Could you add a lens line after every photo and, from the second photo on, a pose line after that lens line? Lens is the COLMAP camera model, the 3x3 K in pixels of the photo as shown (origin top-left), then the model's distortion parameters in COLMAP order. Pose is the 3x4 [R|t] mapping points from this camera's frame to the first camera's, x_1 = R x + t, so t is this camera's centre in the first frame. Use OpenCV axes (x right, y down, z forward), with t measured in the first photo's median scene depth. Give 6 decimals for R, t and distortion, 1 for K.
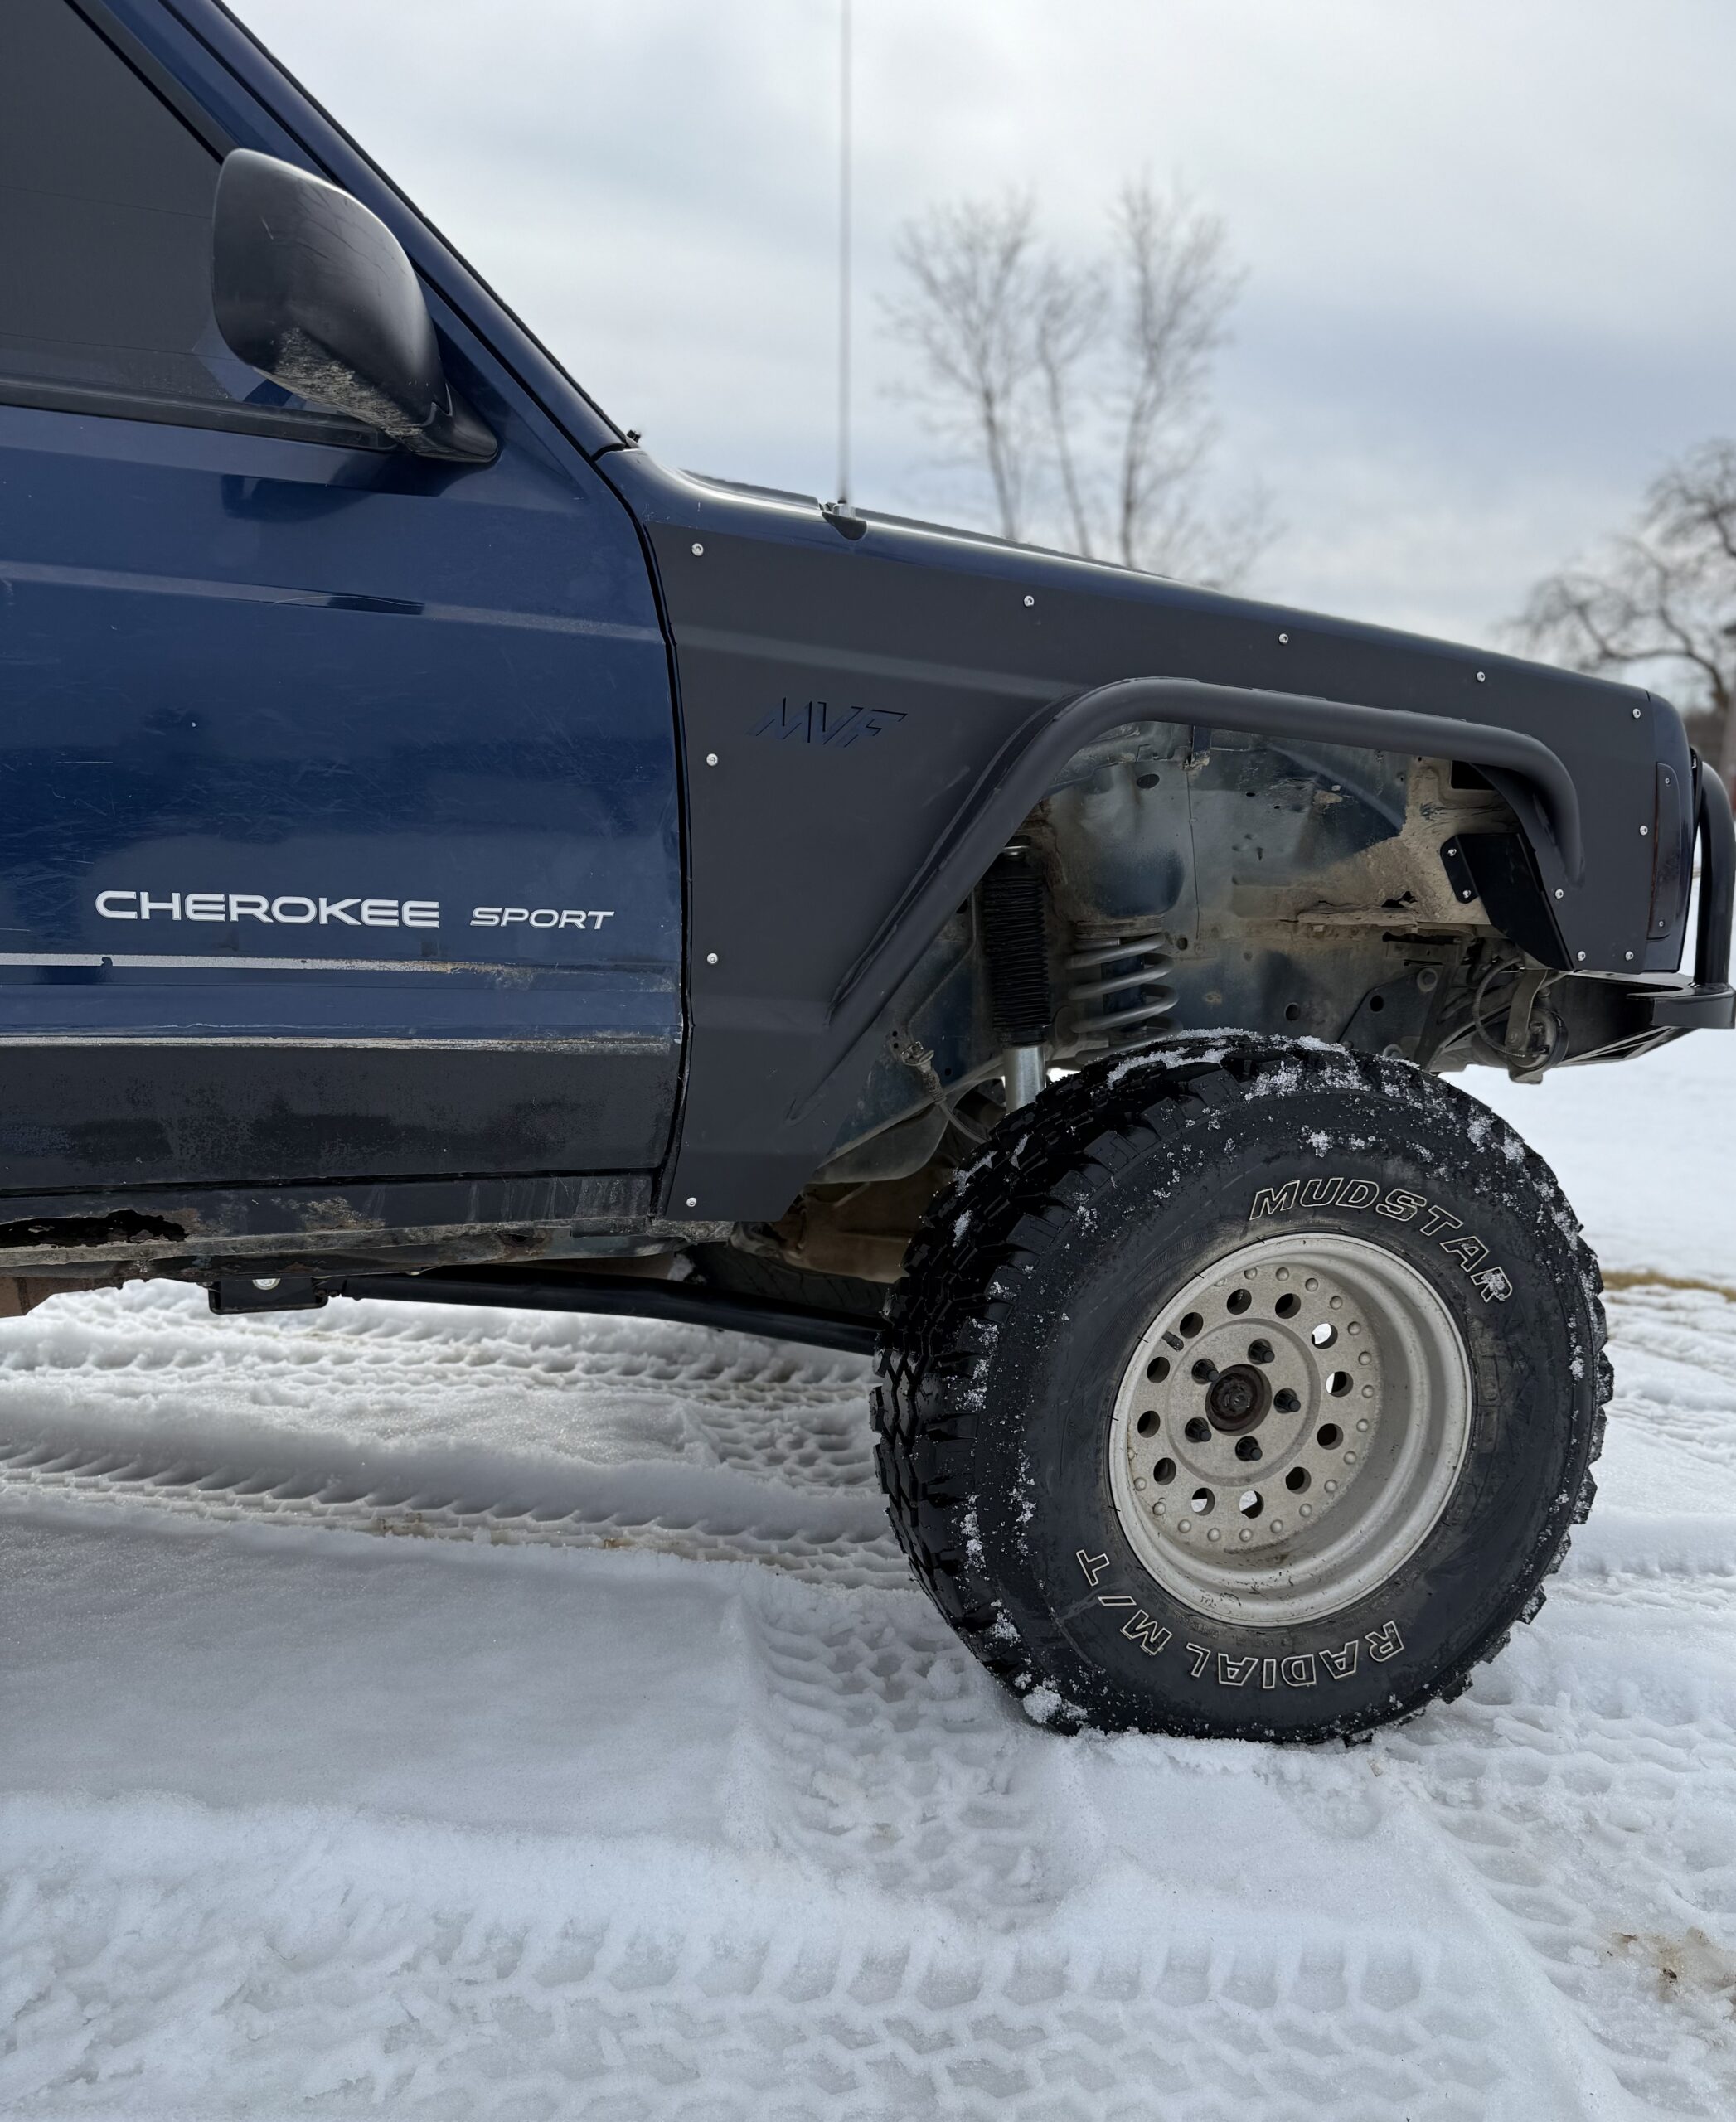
lens RADIAL K [[1585.1, 0, 866.0], [0, 1585.1, 1067.6], [0, 0, 1]] dist [0.071359, -0.000763]
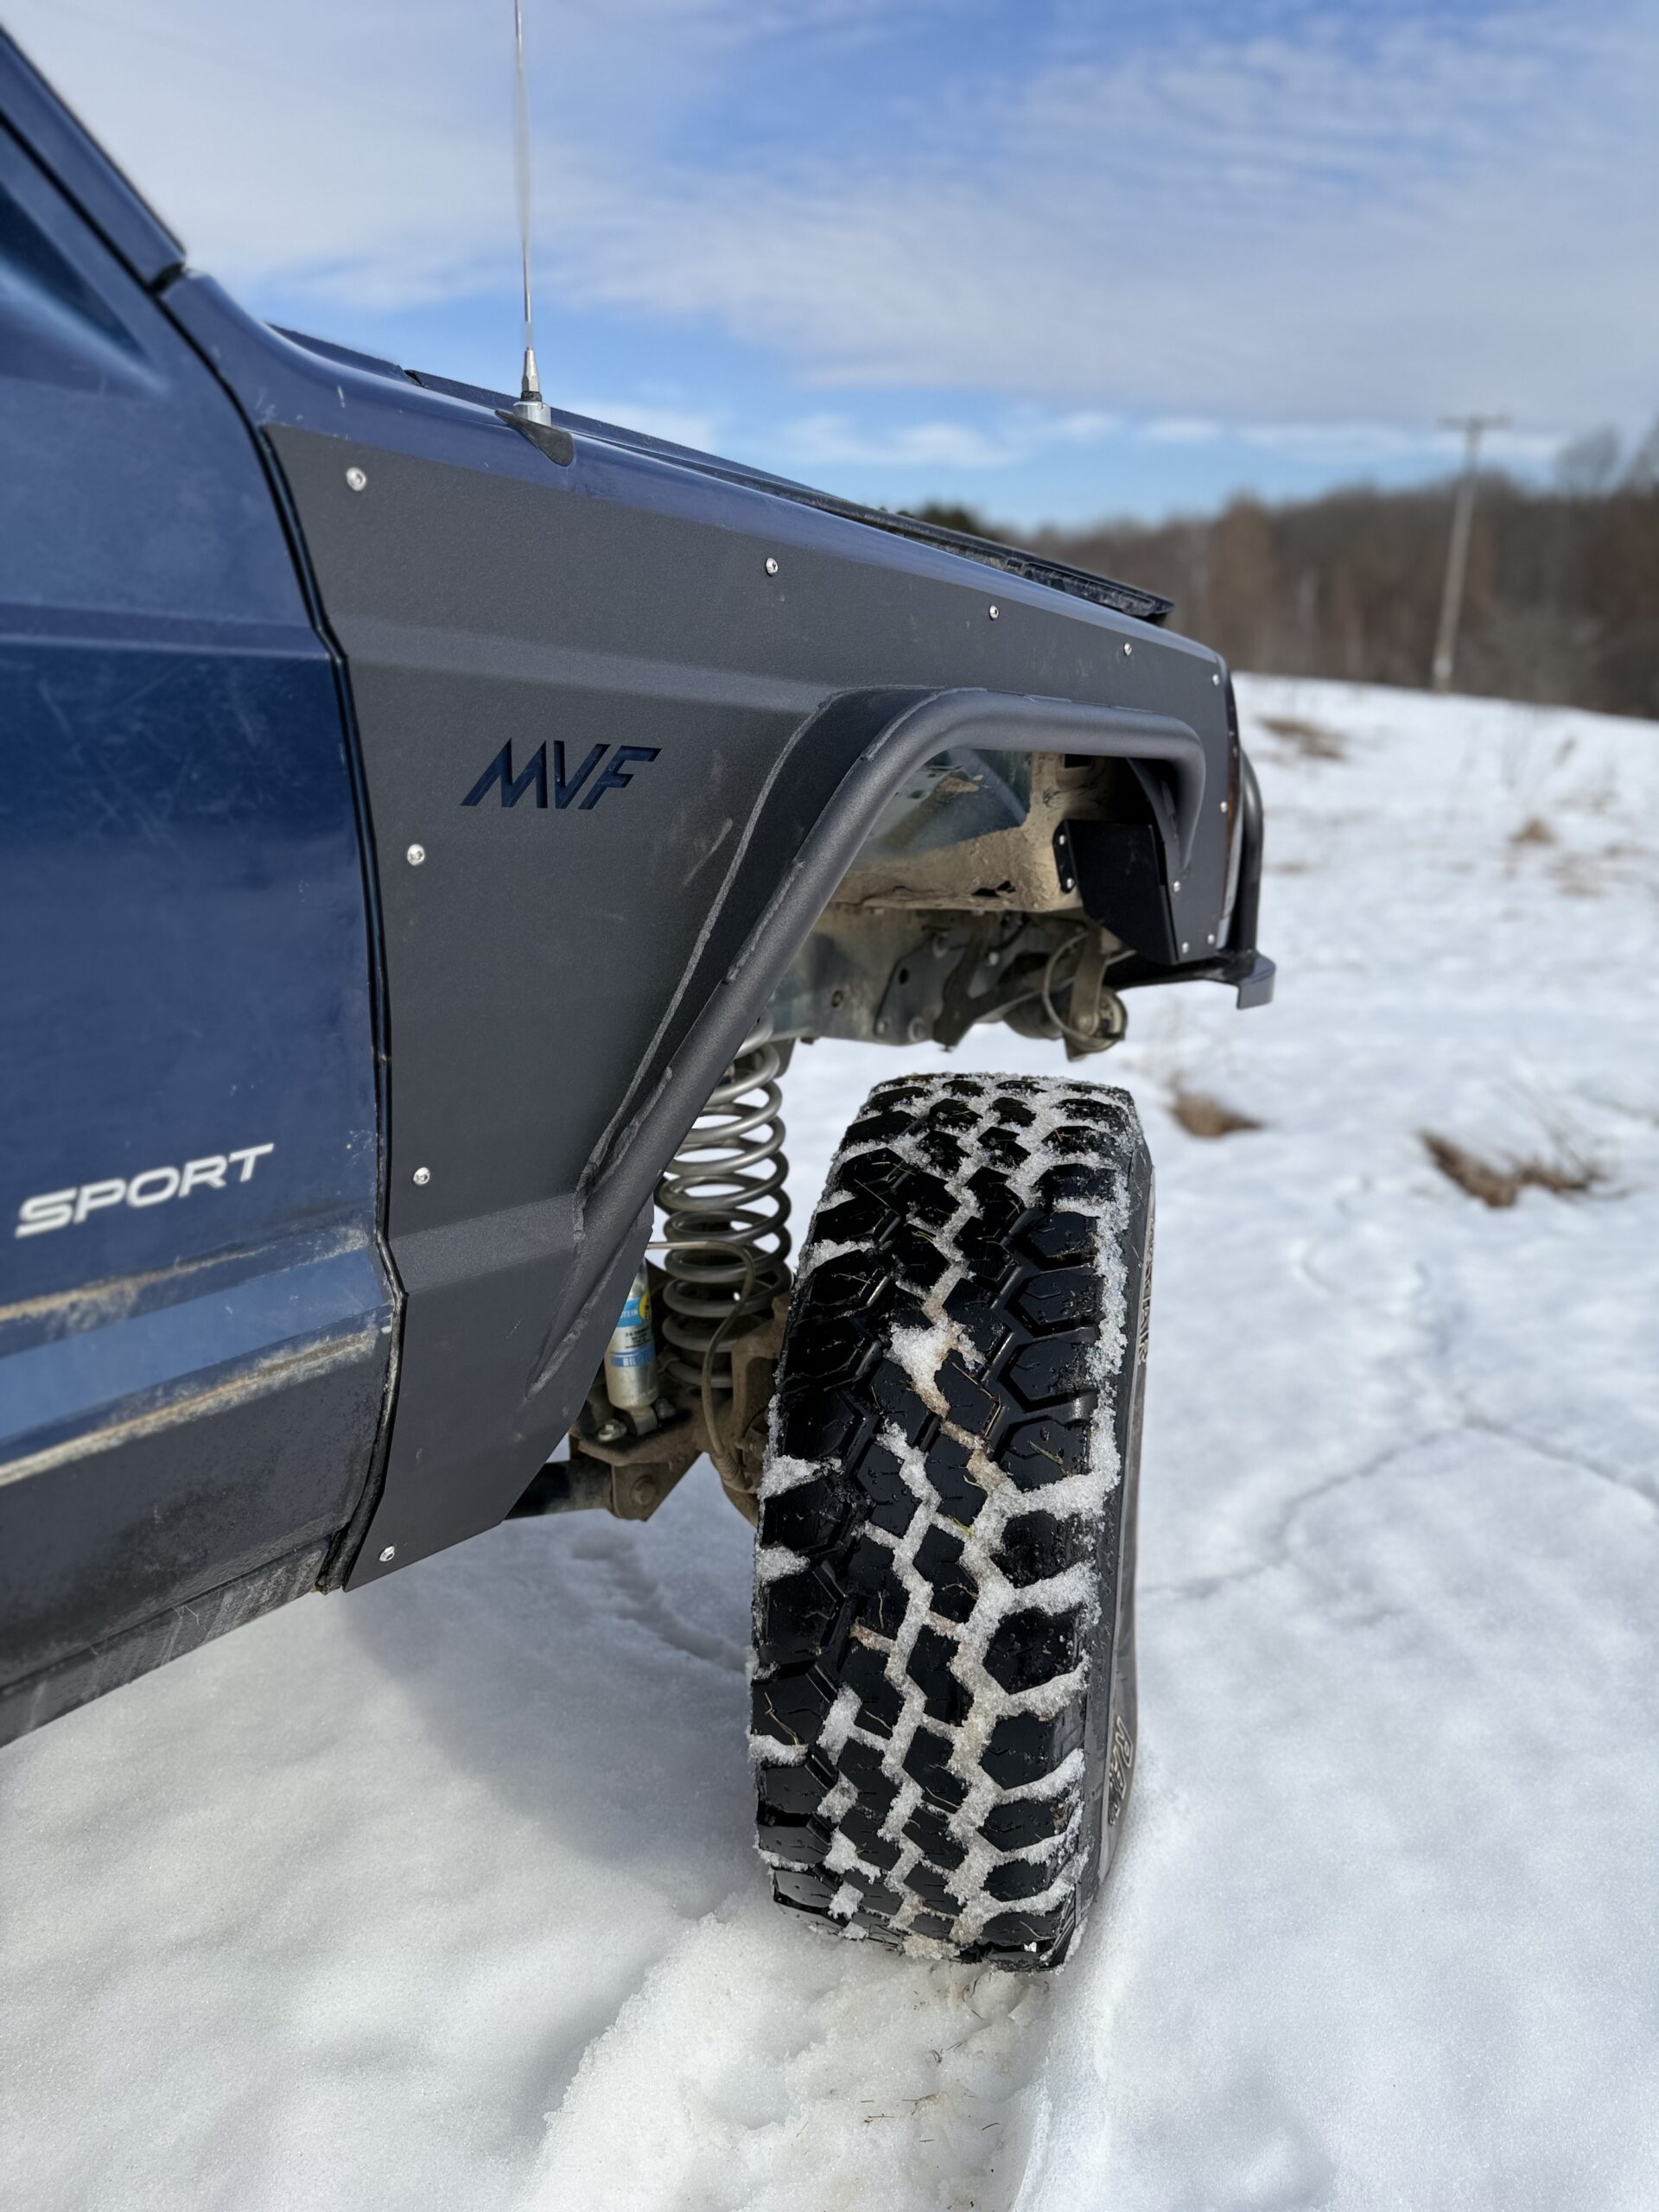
lens RADIAL K [[1550.2, 0, 833.8], [0, 1550.2, 1096.9], [0, 0, 1]] dist [0.043791, -0.000977]
pose [[0.908738, -0.105401, 0.403839, -0.120334], [0.066070, 0.991715, 0.110163, -0.097989], [-0.412105, -0.073428, 0.908173, 0.258180]]
